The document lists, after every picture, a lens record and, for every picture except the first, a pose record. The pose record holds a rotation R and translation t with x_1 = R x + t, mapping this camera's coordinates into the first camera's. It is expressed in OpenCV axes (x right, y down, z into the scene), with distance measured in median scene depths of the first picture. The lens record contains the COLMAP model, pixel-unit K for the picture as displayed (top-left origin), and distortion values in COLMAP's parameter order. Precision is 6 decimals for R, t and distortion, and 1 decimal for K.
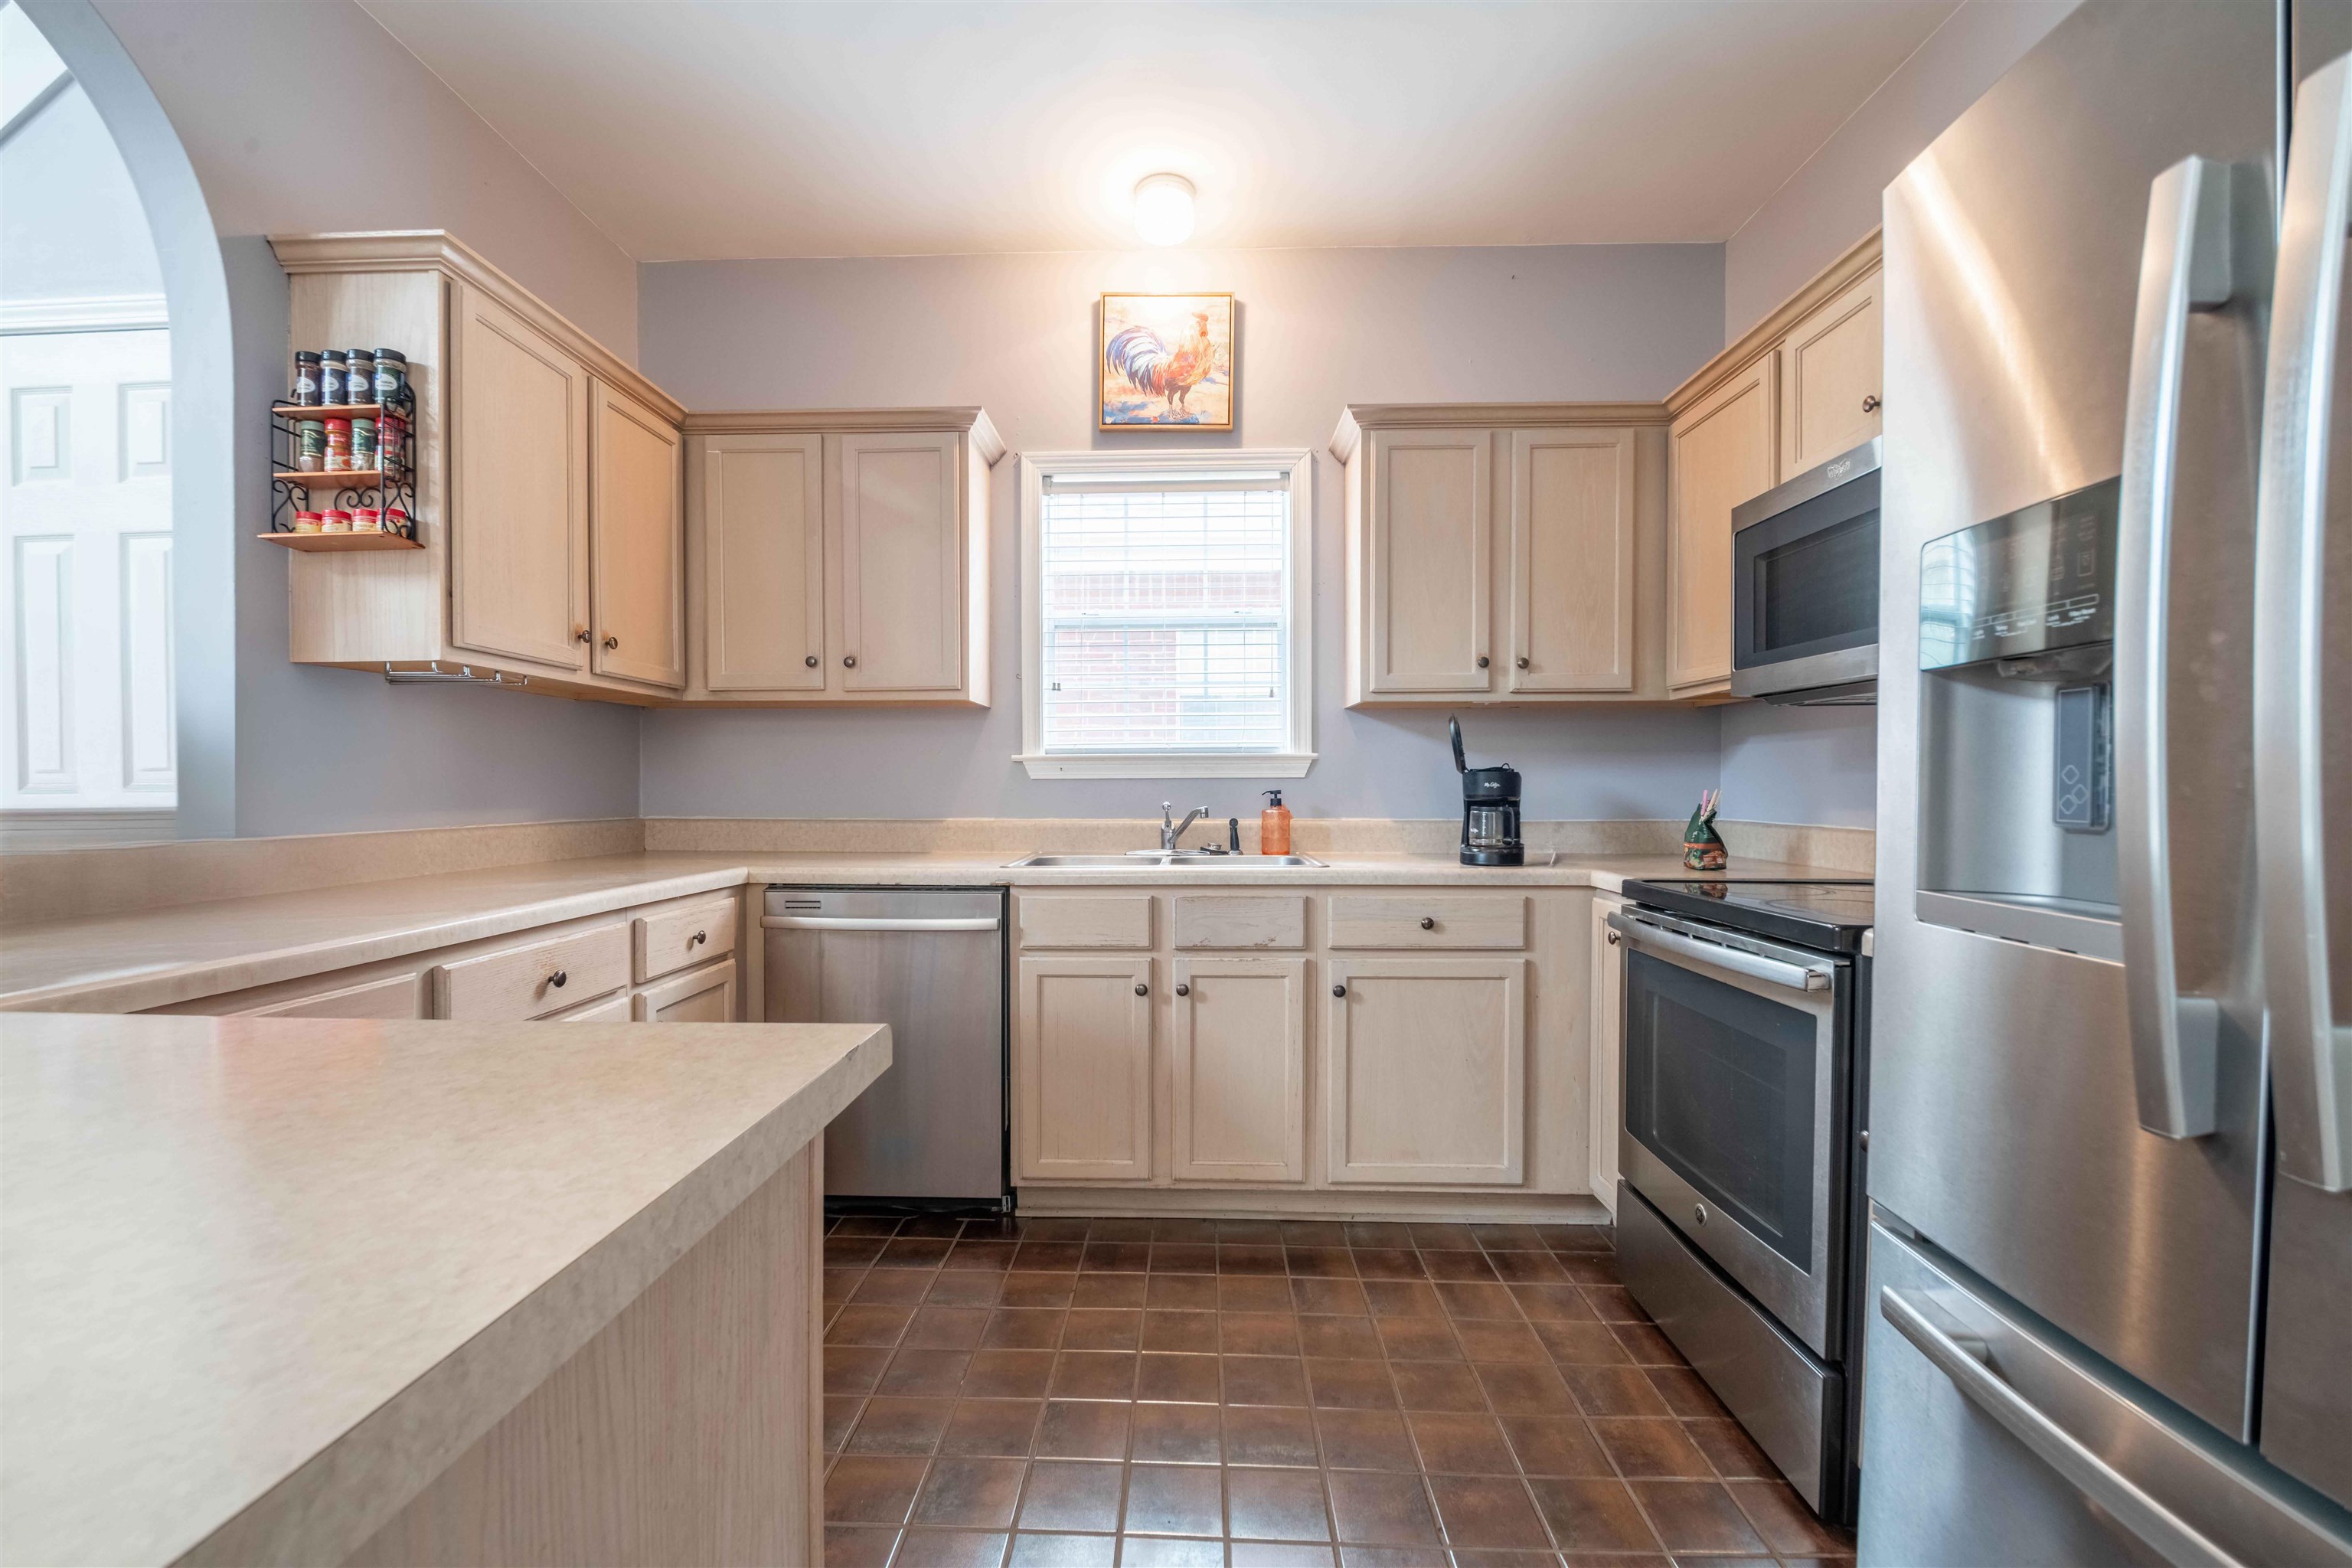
lens RADIAL K [[1051.1, 0, 1152.5], [0, 1051.1, 803.3], [0, 0, 1]] dist [0.001940, -0.011035]
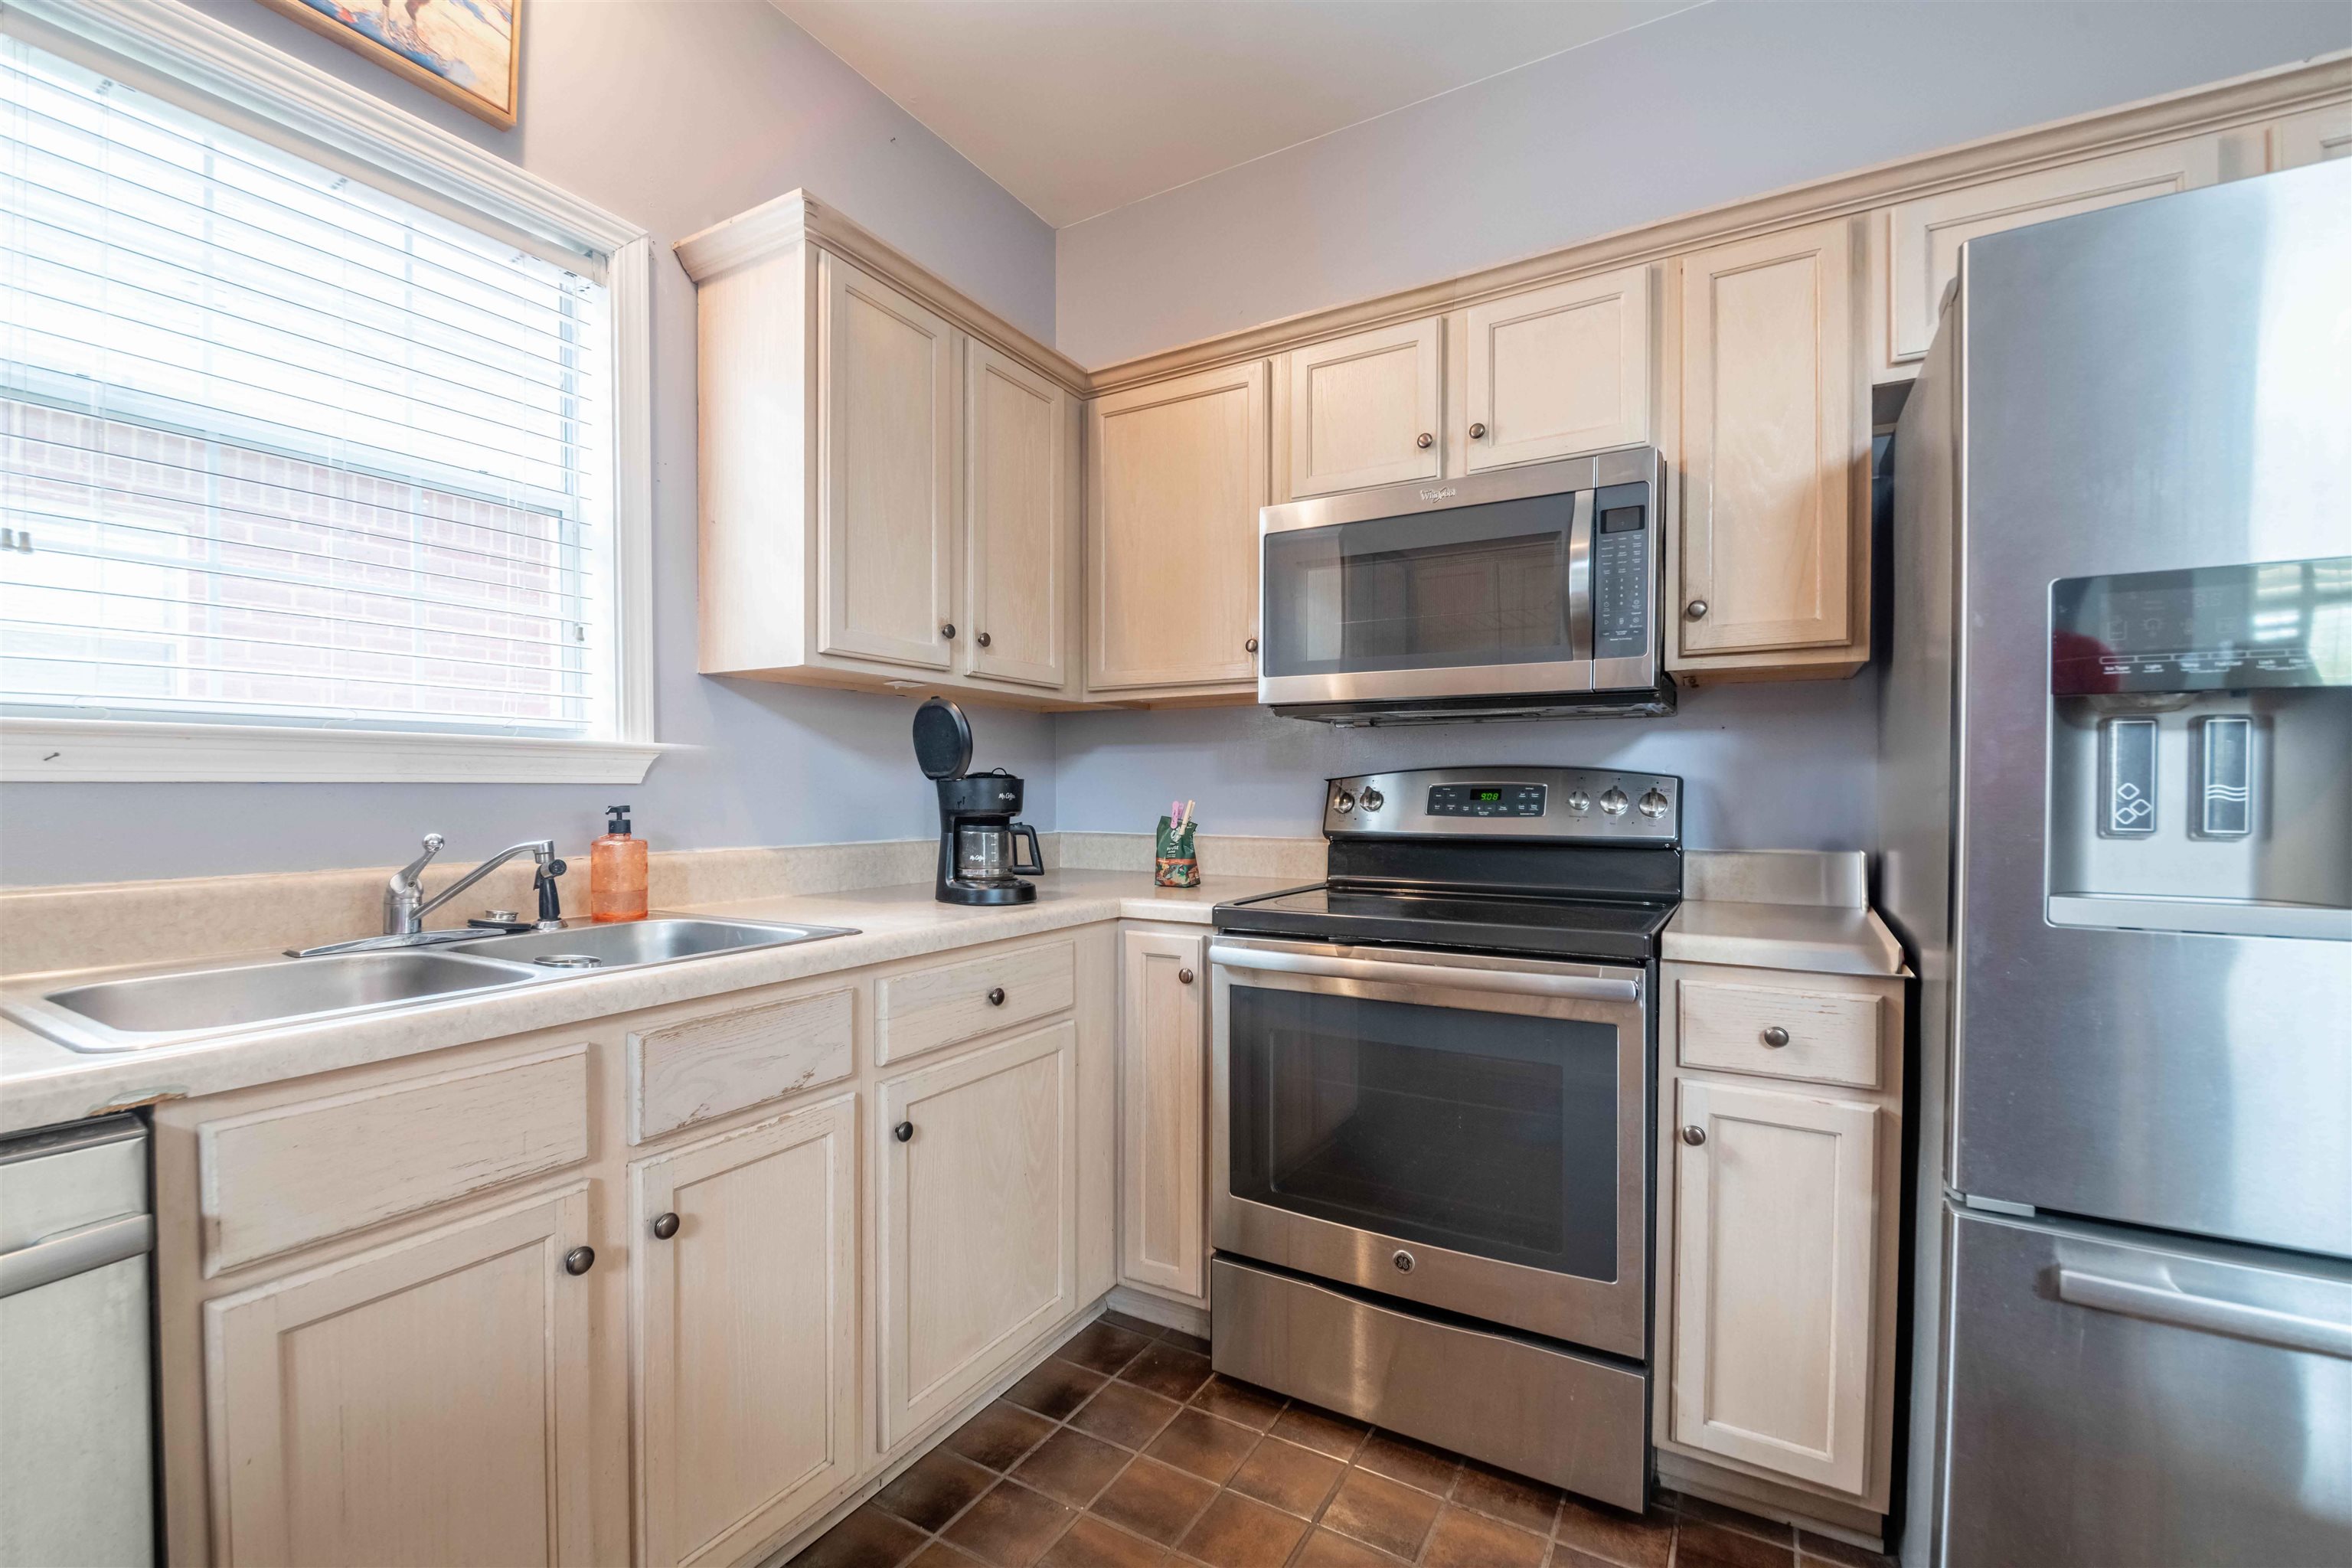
lens RADIAL K [[1010.4, 0, 1182.0], [0, 1010.4, 803.8], [0, 0, 1]] dist [-0.010306, -0.000530]
pose [[0.468456, -0.008113, 0.883450, -0.251339], [0.014115, 0.999899, 0.001698, -0.011543], [-0.883374, 0.011674, 0.468523, 0.544051]]
